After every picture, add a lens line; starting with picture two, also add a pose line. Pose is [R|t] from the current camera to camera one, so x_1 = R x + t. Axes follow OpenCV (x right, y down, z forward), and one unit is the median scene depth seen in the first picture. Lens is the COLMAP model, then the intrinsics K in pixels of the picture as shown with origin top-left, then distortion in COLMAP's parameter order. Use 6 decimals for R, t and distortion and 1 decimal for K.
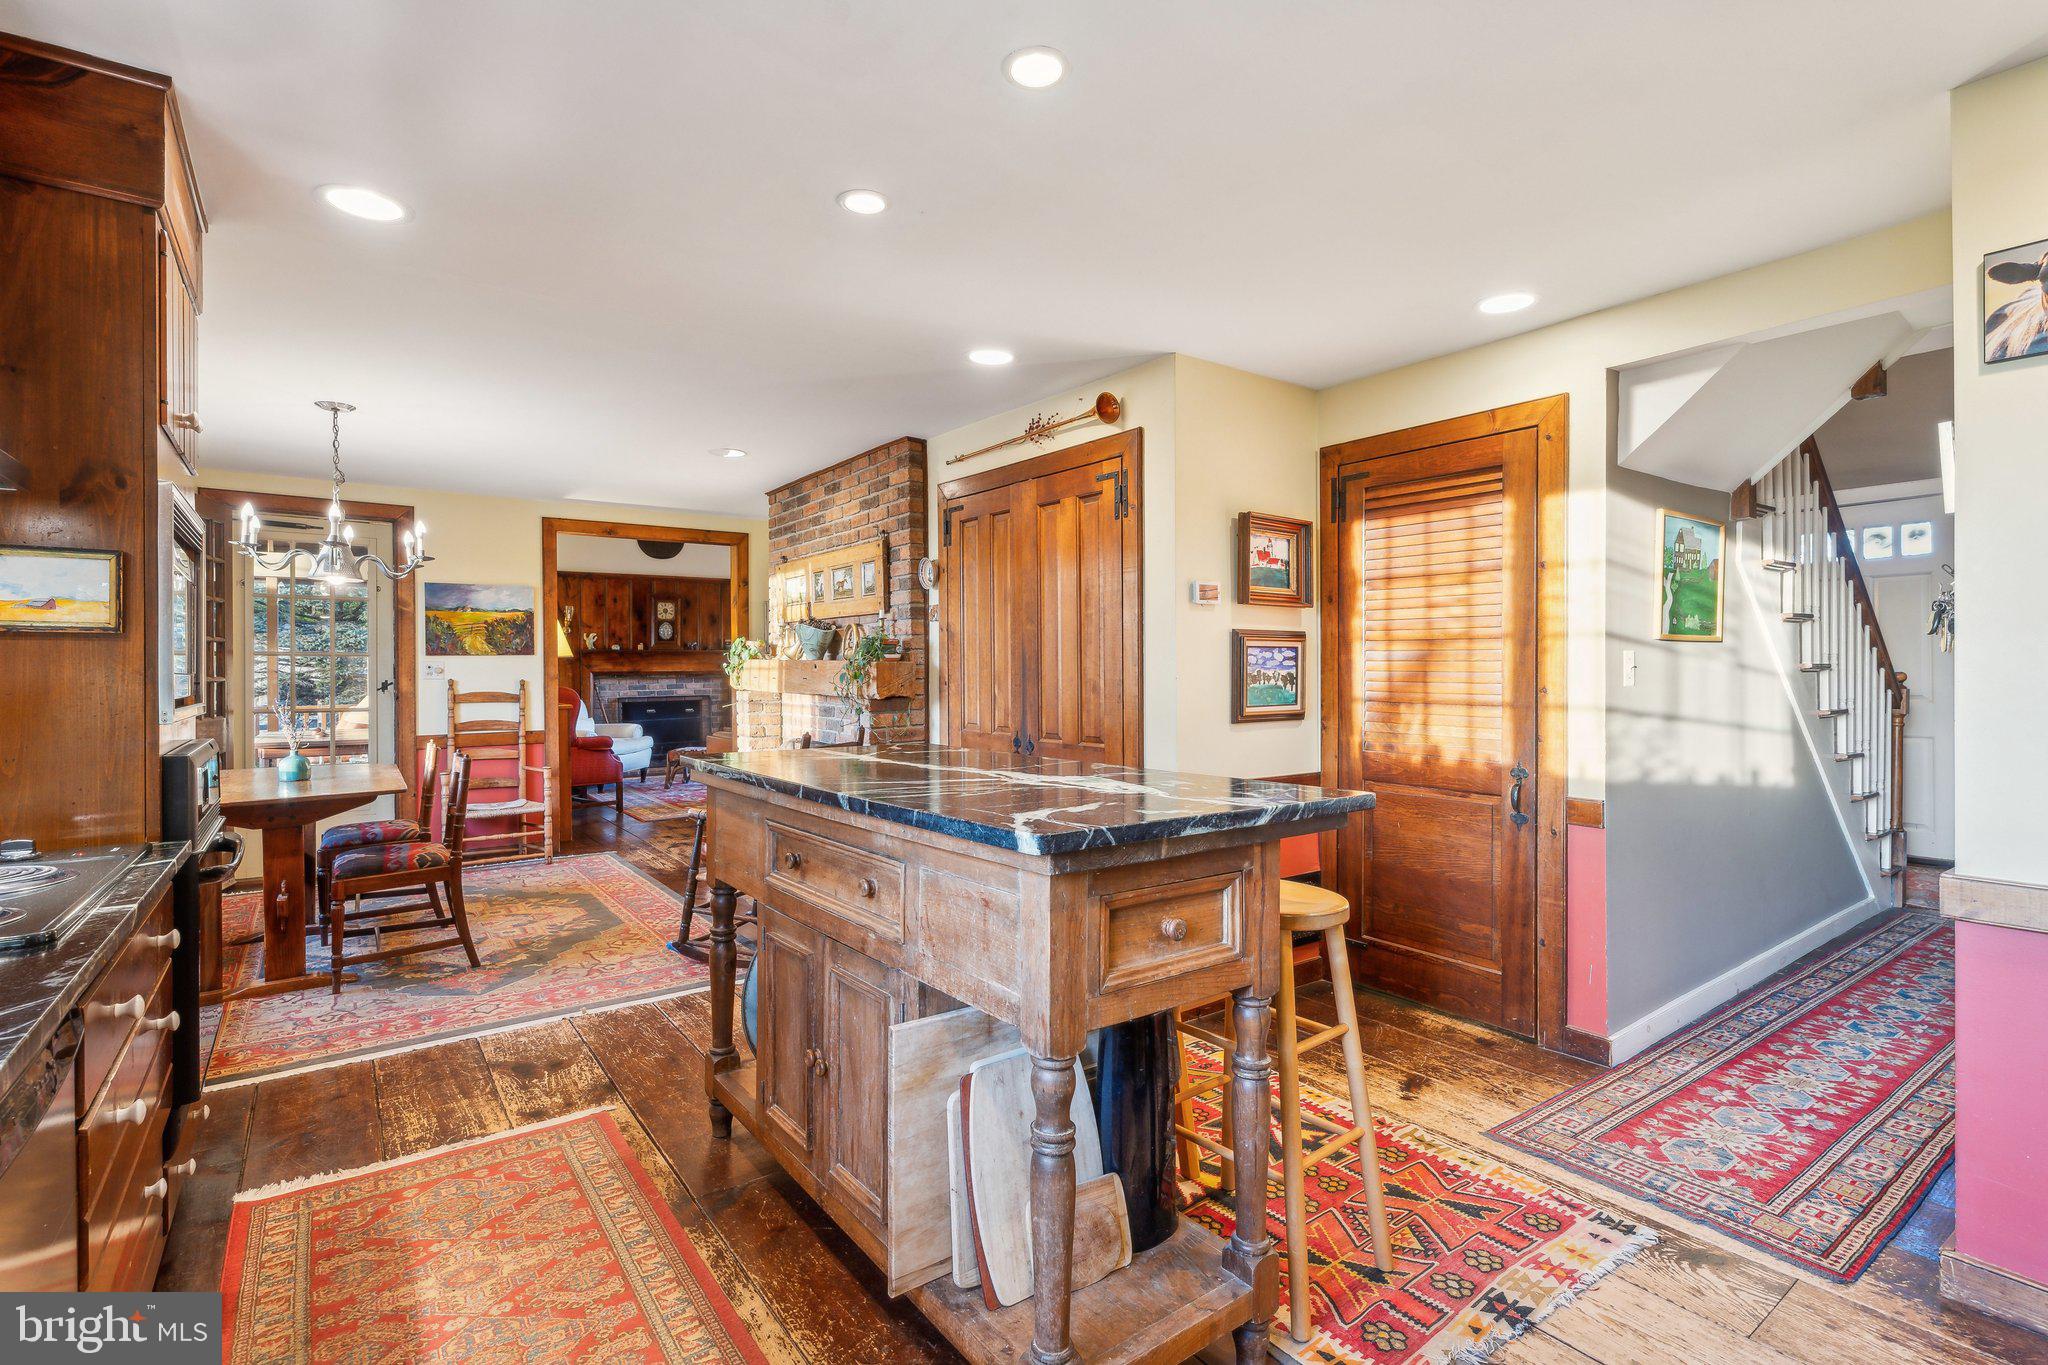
lens RADIAL K [[949.3, 0, 1006.6], [0, 949.3, 670.8], [0, 0, 1]] dist [0.021953, 0.000215]
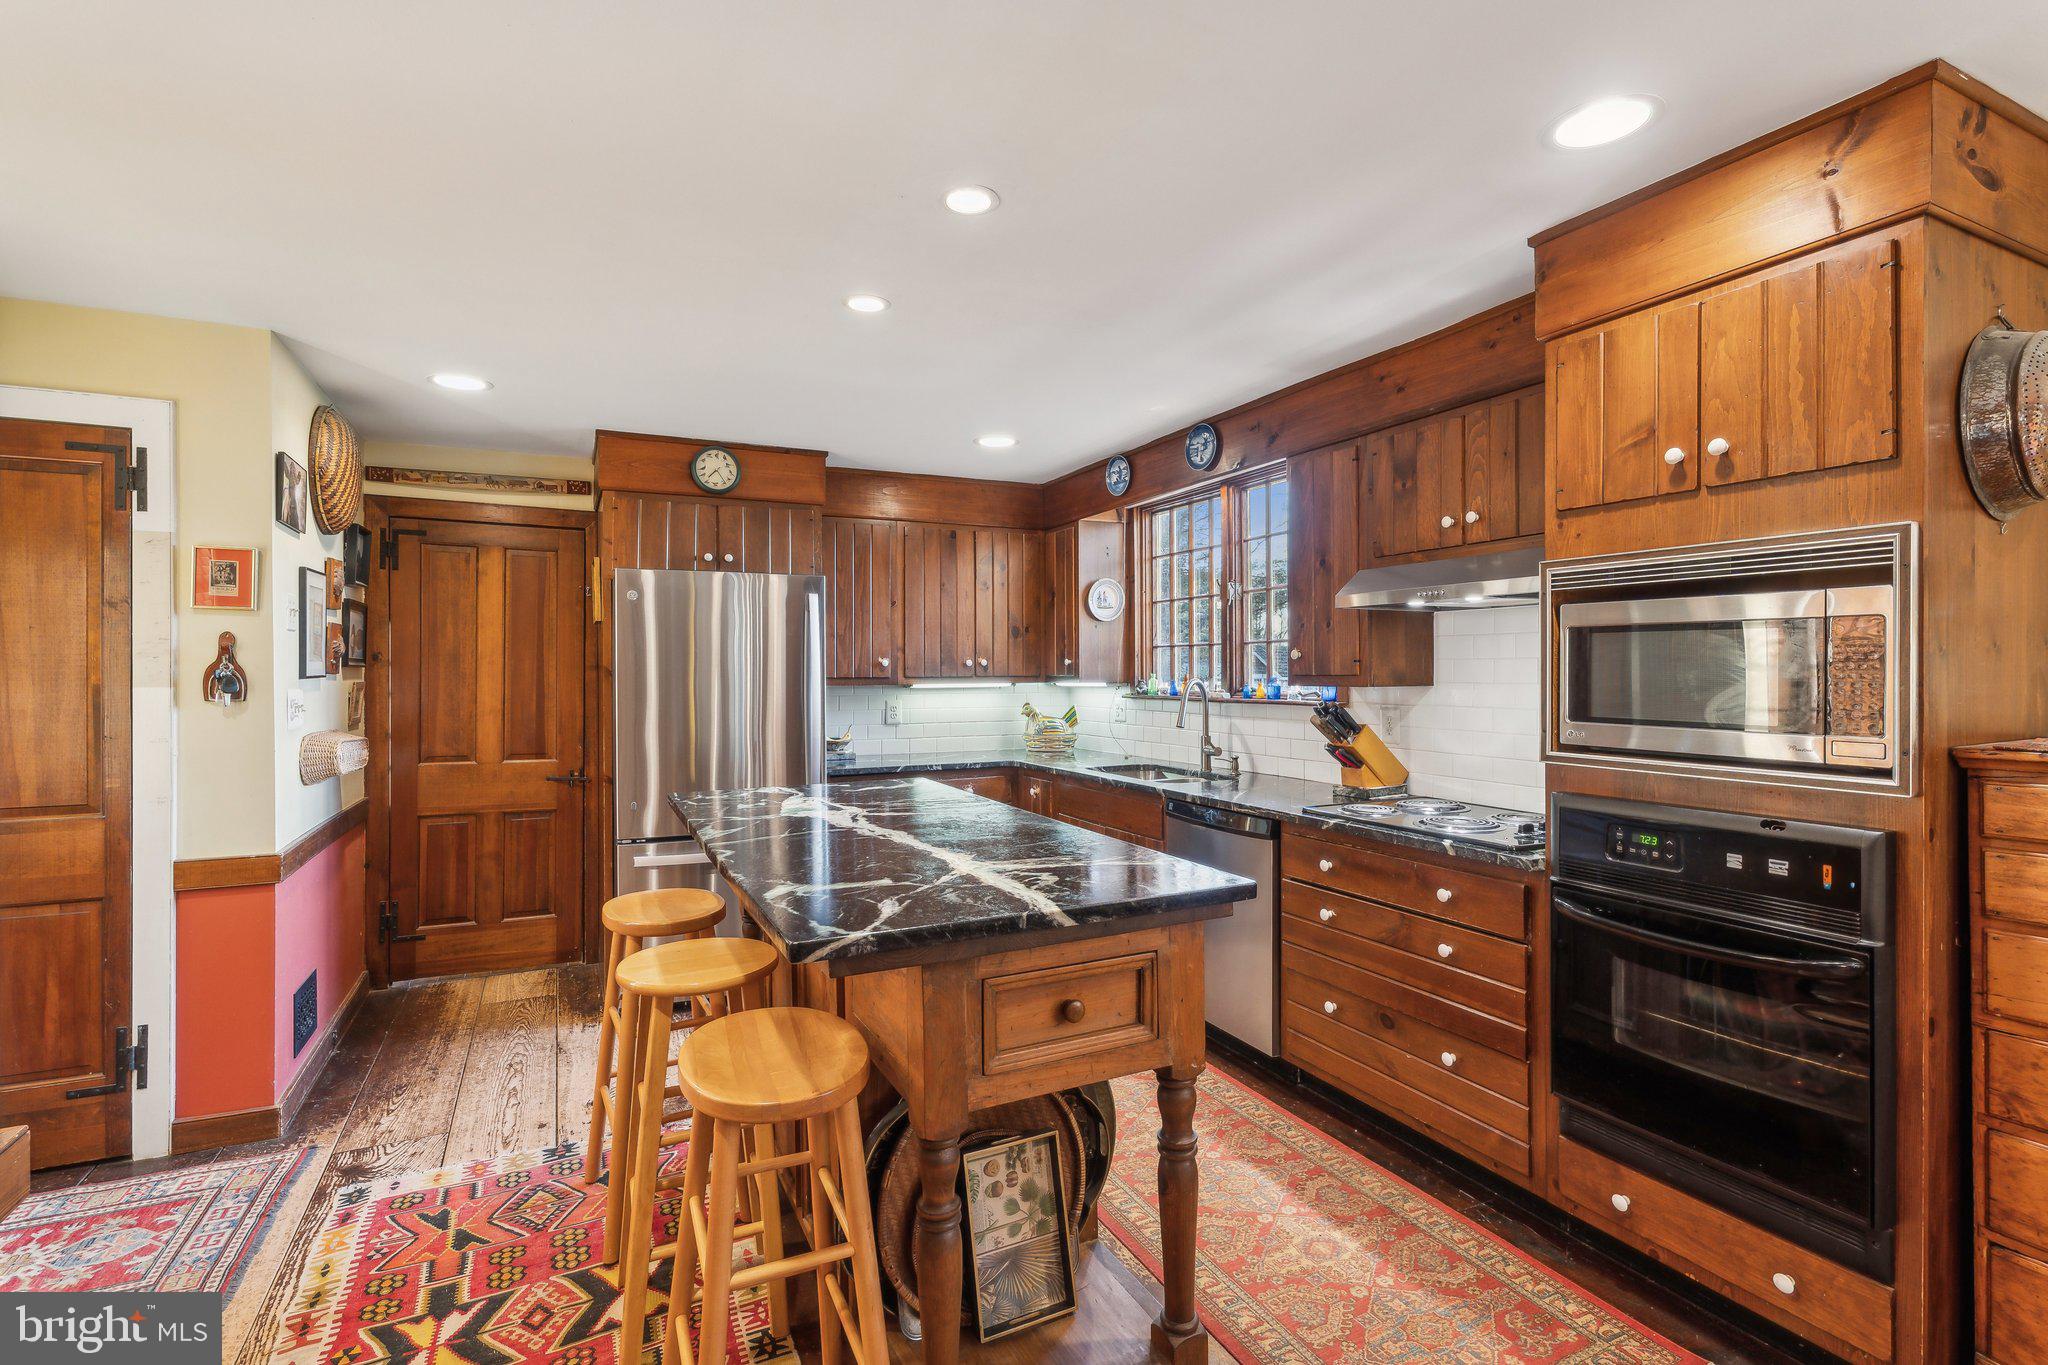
lens RADIAL K [[957.8, 0, 1026.2], [0, 957.8, 689.2], [0, 0, 1]] dist [0.001171, 0.000194]
pose [[-0.988308, 0.006082, 0.152347, -0.123708], [0.008892, 0.999803, 0.017768, -0.019994], [-0.152209, 0.018915, -0.988167, 0.693091]]
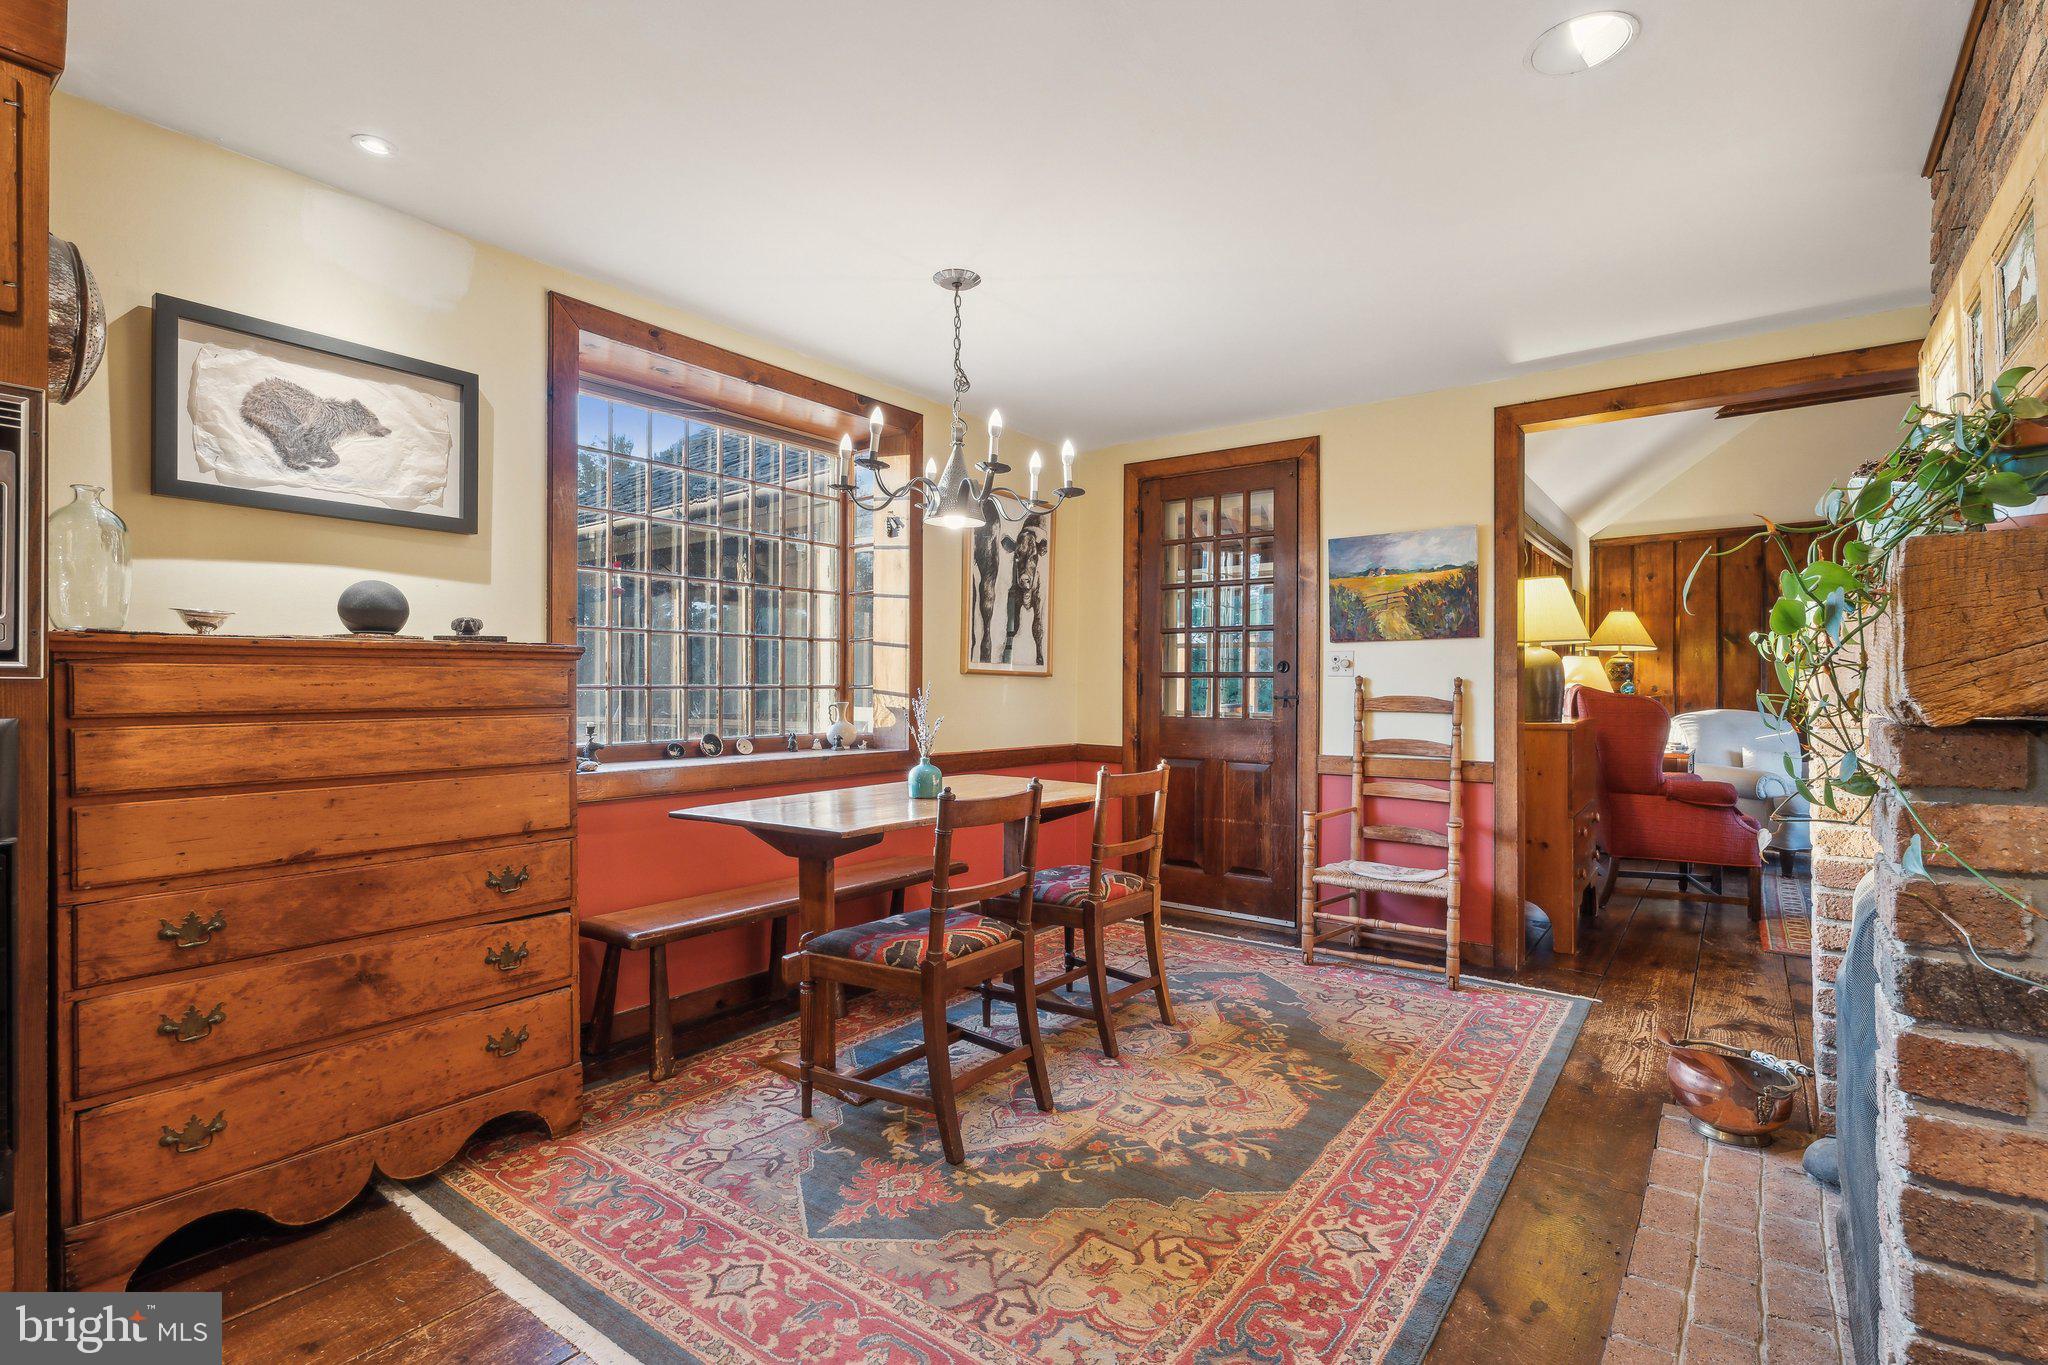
lens RADIAL K [[957.8, 0, 1026.2], [0, 957.8, 689.2], [0, 0, 1]] dist [0.001171, 0.000194]
pose [[0.310624, 0.009412, -0.950486, -0.002644], [-0.009177, 0.999934, 0.006903, 0.015622], [0.950489, 0.006579, 0.310690, 0.562709]]
